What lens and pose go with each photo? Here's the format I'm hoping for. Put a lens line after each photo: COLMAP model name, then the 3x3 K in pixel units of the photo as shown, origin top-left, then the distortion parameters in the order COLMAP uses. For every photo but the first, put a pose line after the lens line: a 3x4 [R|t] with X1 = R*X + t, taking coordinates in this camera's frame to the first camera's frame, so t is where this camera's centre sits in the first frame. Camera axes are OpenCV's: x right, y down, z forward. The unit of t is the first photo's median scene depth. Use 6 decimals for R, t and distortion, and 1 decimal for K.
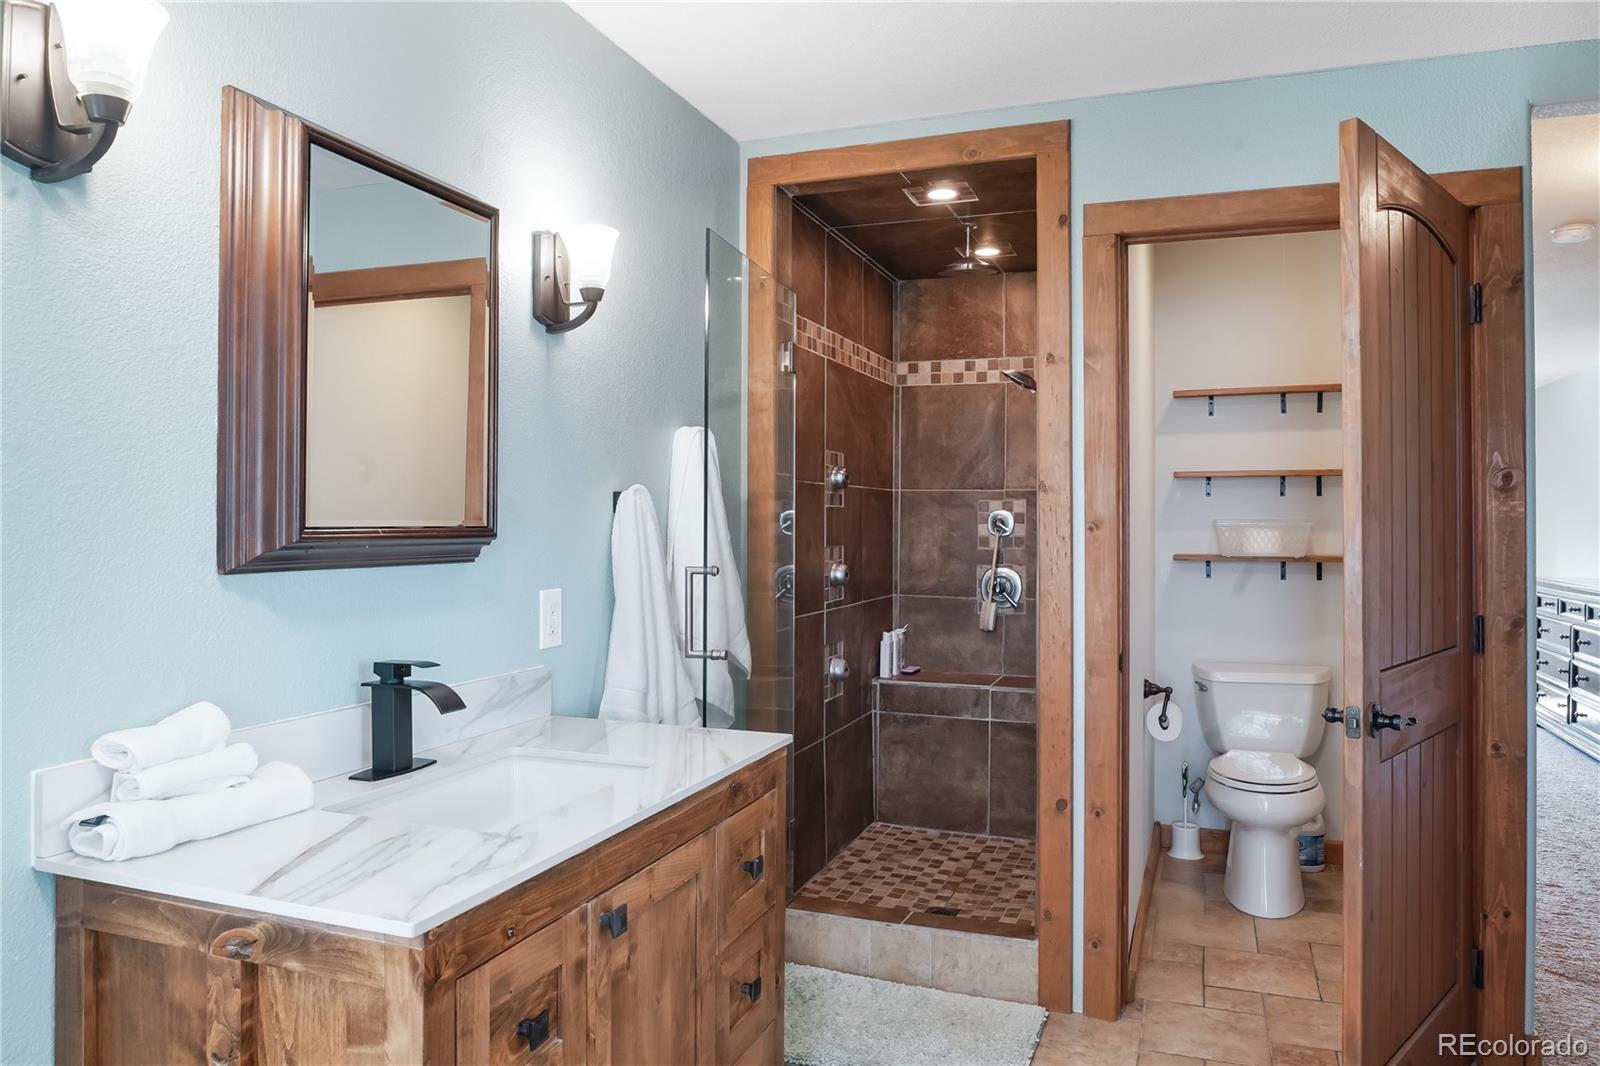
lens RADIAL K [[1071.0, 0, 800.6], [0, 1071.0, 523.2], [0, 0, 1]] dist [-0.005411, -0.000946]
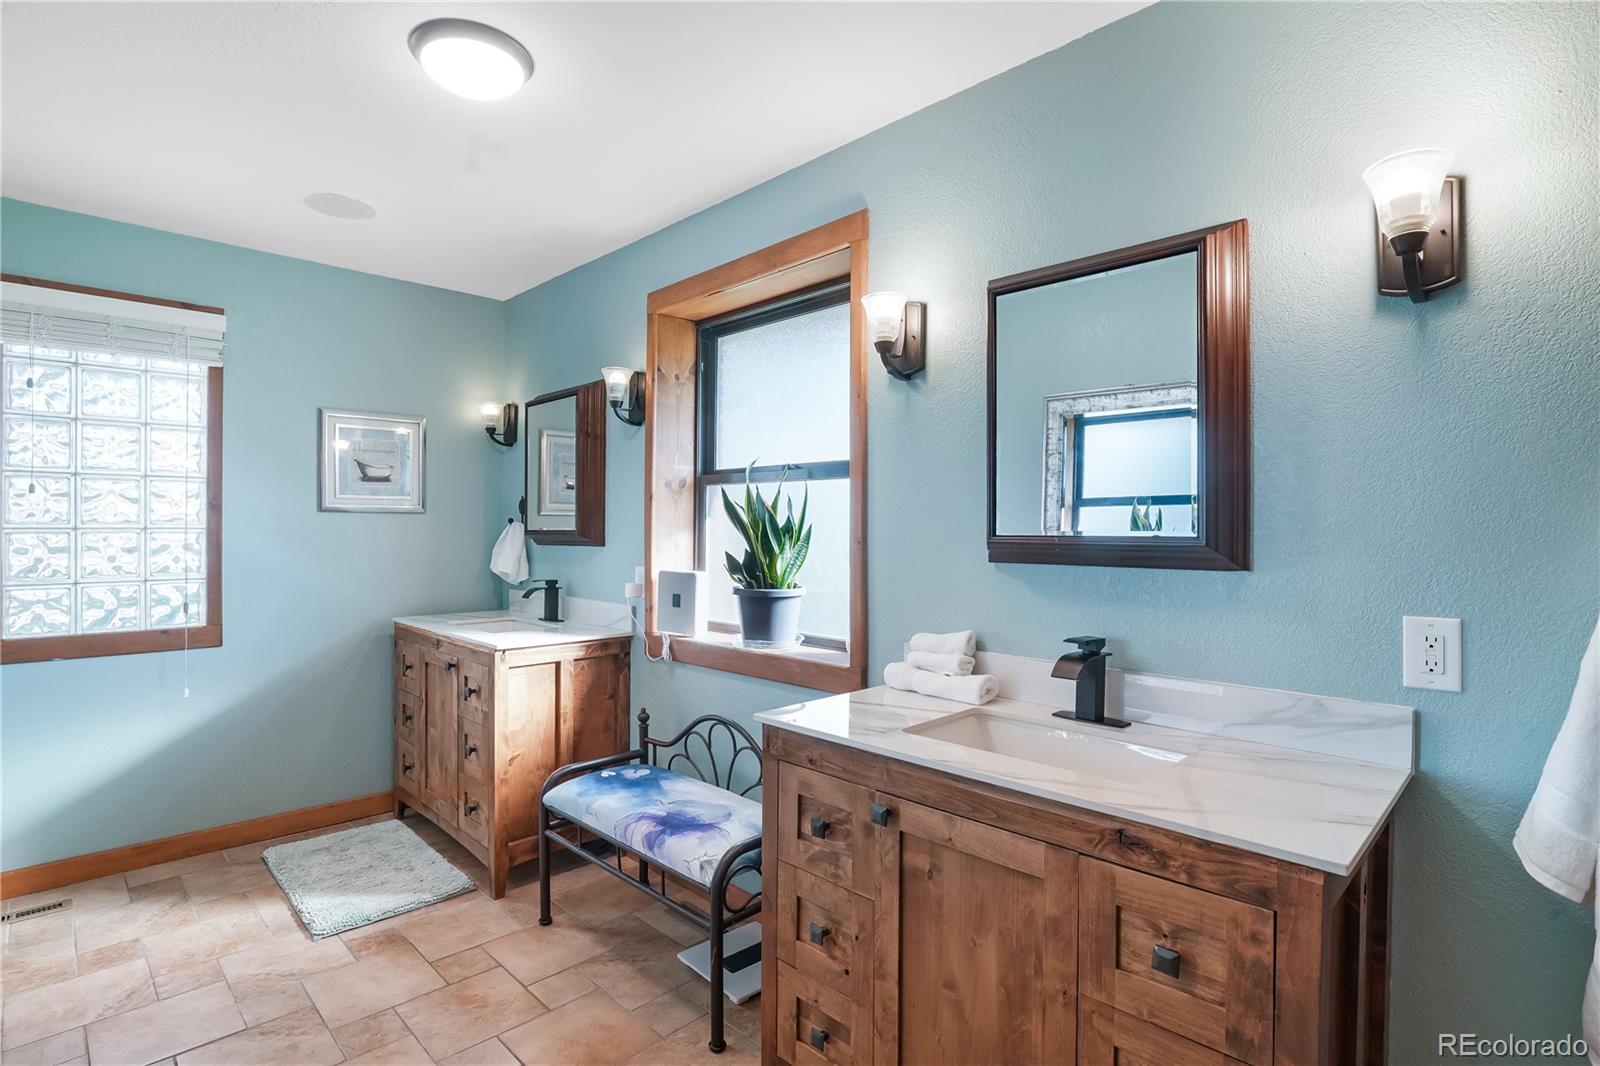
lens RADIAL K [[807.4, 0, 798.8], [0, 807.4, 532.2], [0, 0, 1]] dist [-0.000974, -0.000134]
pose [[-0.411477, 0.001853, -0.911418, 0.868751], [-0.001666, 0.999995, 0.002786, -0.003977], [0.911419, 0.002664, -0.411472, 1.378737]]
